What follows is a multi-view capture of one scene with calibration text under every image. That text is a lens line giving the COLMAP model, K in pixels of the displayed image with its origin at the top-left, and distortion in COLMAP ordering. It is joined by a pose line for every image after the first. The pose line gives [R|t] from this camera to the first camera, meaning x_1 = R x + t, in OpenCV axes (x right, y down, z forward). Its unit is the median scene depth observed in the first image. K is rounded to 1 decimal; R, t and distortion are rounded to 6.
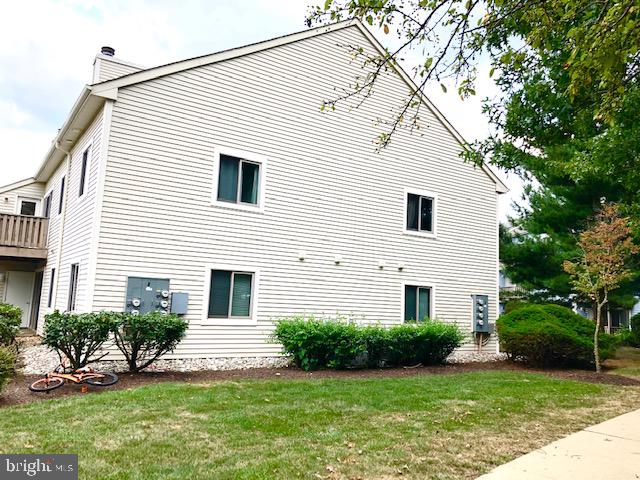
lens RADIAL K [[523.8, 0, 318.5], [0, 523.8, 239.1], [0, 0, 1]] dist [0.015829, -0.029762]
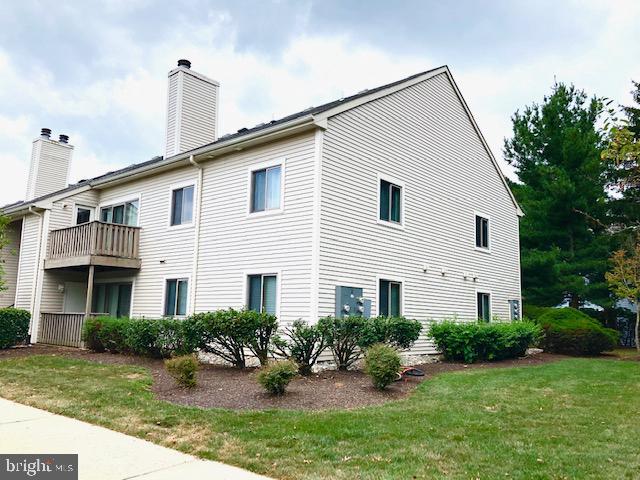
lens RADIAL K [[523.8, 0, 321.4], [0, 523.8, 241.4], [0, 0, 1]] dist [0.015829, -0.029762]
pose [[0.962489, 0.018778, 0.270670, -0.604950], [-0.014876, 0.999754, -0.016460, -0.004173], [-0.270913, 0.011816, 0.962531, -0.067161]]
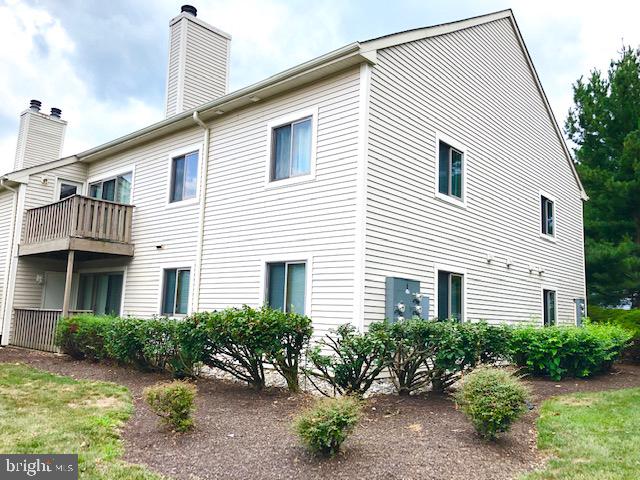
lens RADIAL K [[523.8, 0, 319.8], [0, 523.8, 246.1], [0, 0, 1]] dist [0.015829, -0.029762]
pose [[0.967924, 0.022960, 0.250192, -0.584201], [-0.023089, 0.999730, -0.002417, 0.022945], [-0.250180, -0.003437, 0.968193, 0.188889]]
